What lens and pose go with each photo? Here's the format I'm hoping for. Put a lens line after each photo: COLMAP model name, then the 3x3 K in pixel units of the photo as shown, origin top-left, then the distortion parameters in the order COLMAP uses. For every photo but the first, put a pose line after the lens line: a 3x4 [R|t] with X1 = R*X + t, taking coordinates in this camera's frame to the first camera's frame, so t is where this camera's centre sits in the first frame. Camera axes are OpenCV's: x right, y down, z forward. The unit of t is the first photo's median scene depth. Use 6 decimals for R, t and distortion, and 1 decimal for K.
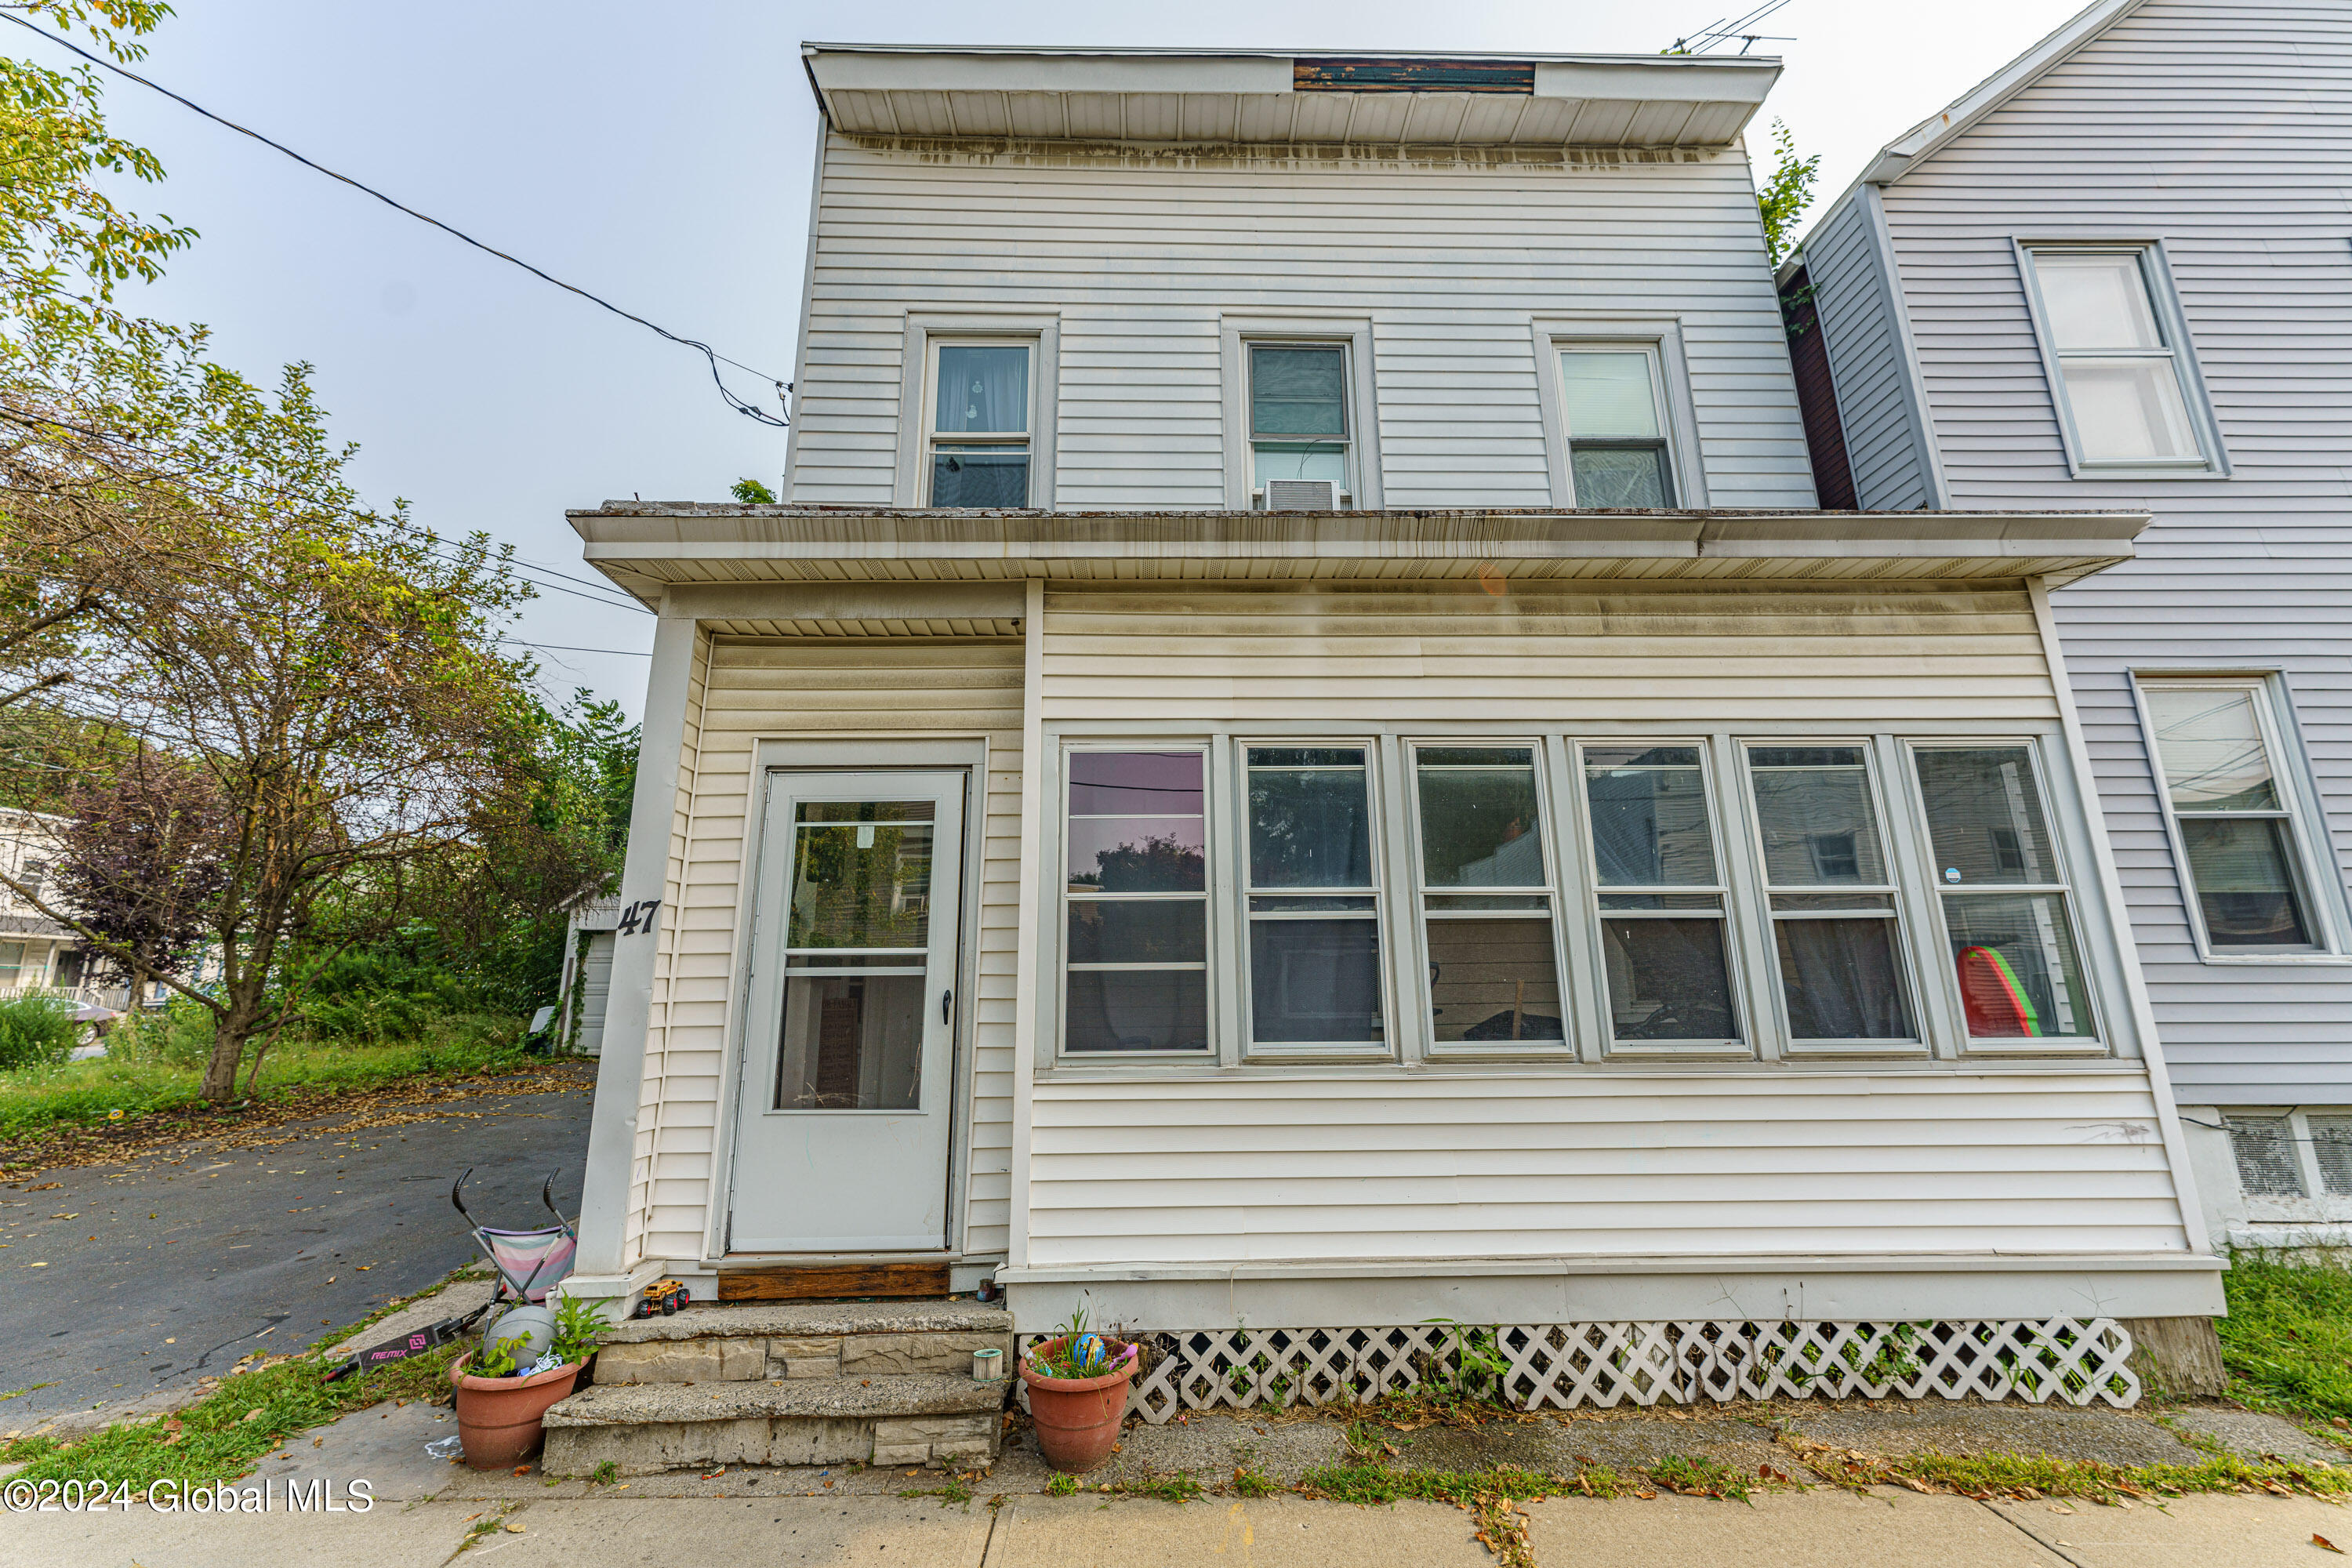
lens RADIAL K [[935.7, 0, 1176.0], [0, 935.7, 784.0], [0, 0, 1]] dist [0.000043, 0.000455]
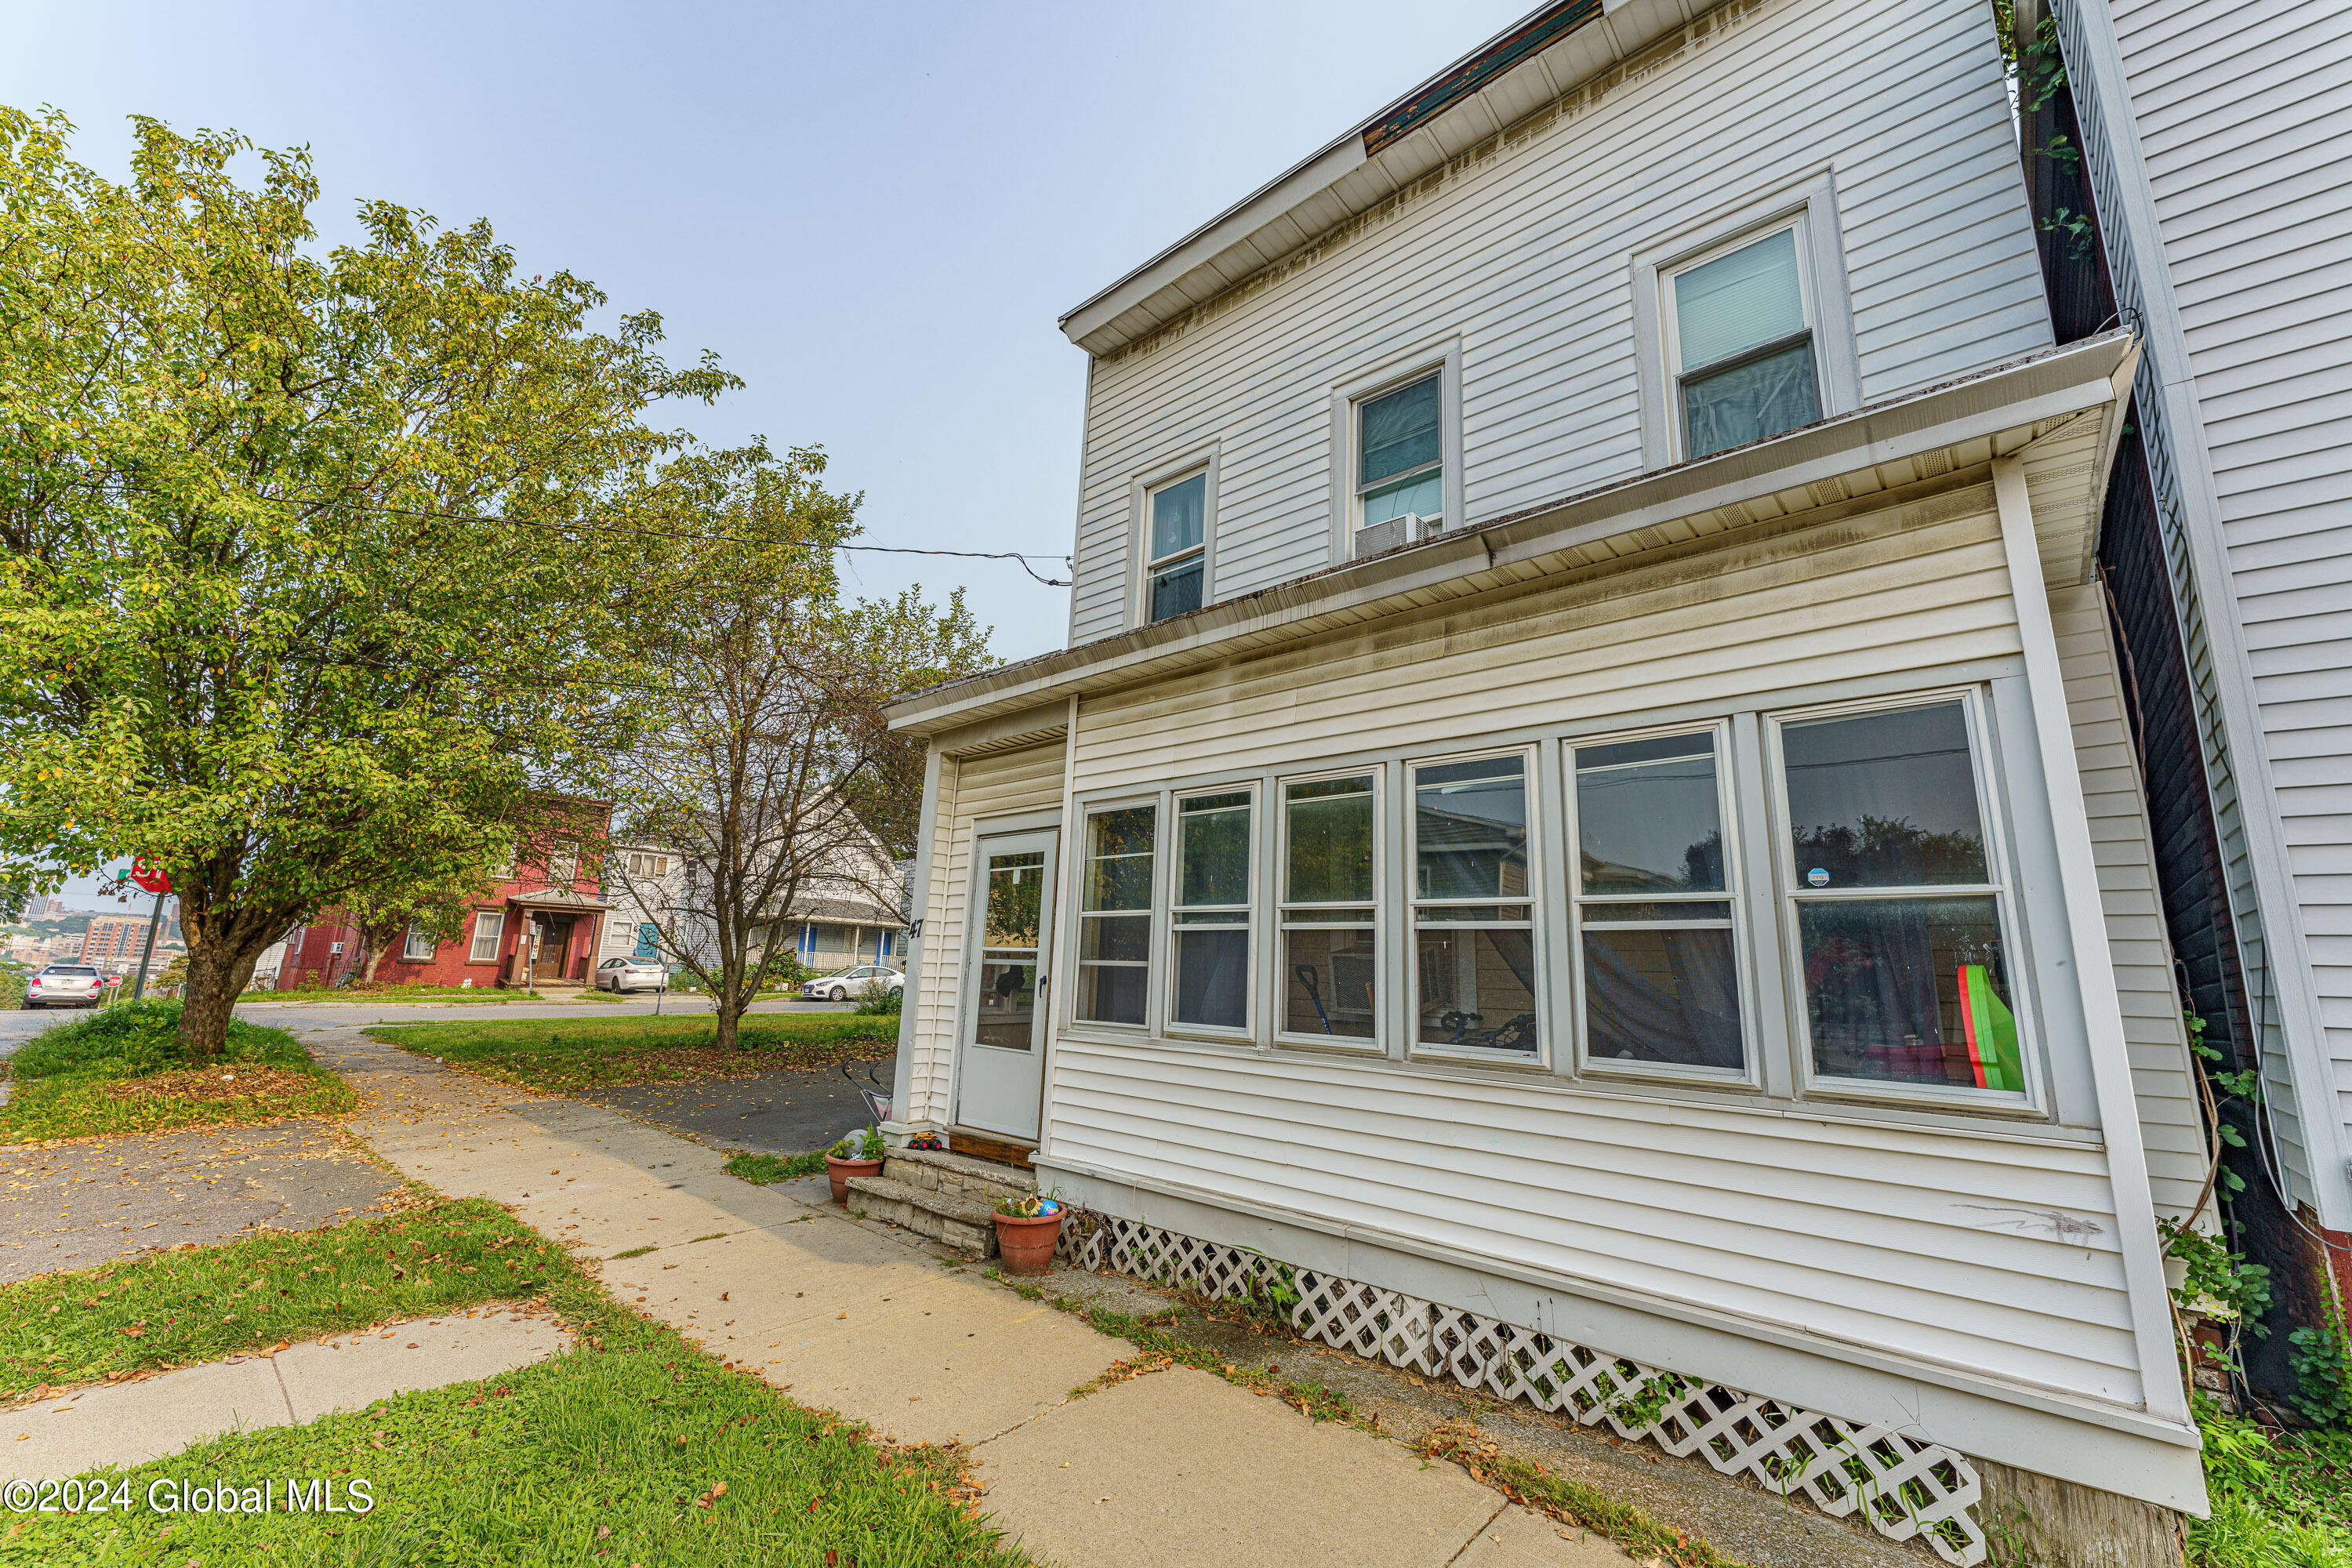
lens RADIAL K [[935.7, 0, 1176.0], [0, 935.7, 784.0], [0, 0, 1]] dist [0.000043, 0.000455]
pose [[0.736045, -0.102957, -0.669058, 1.018716], [0.108745, 0.993513, -0.033253, -0.017826], [0.668141, -0.048281, 0.742466, 0.022880]]
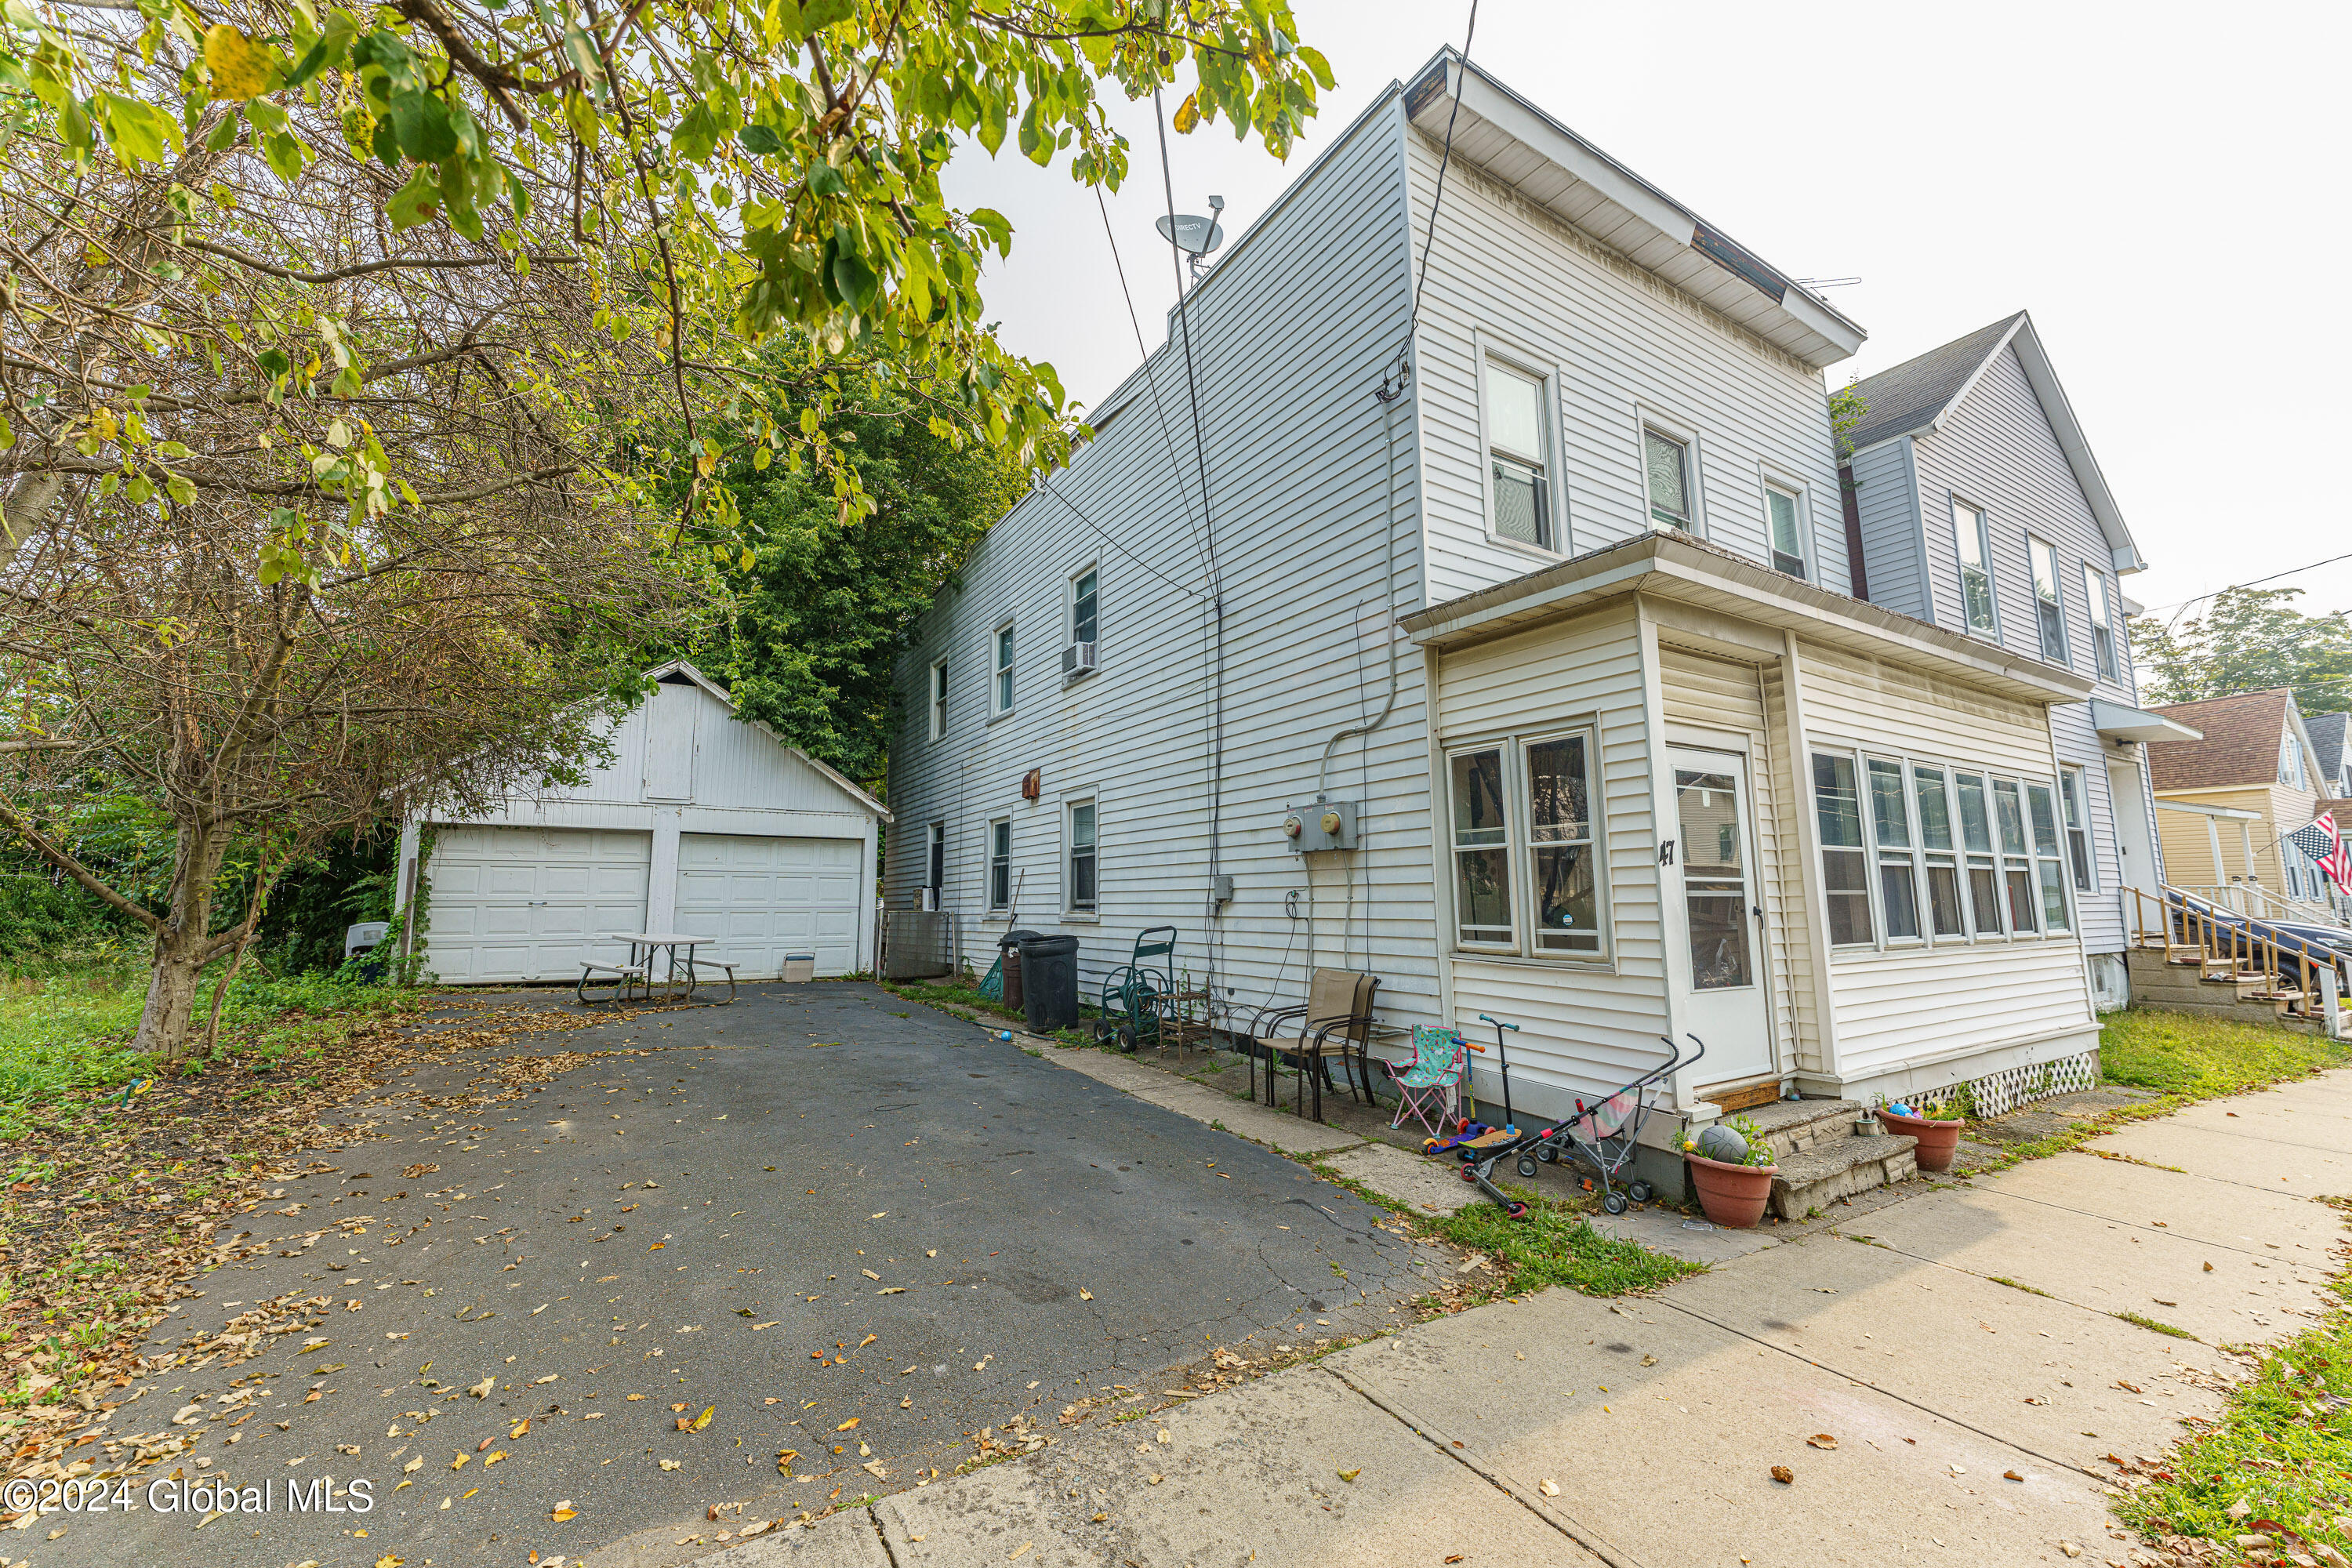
lens RADIAL K [[935.7, 0, 1176.0], [0, 935.7, 784.0], [0, 0, 1]] dist [0.000043, 0.000455]
pose [[0.861914, 0.067902, 0.502487, -1.878350], [-0.112927, 0.991810, 0.059677, 0.045378], [-0.494319, -0.108180, 0.862523, 0.206799]]
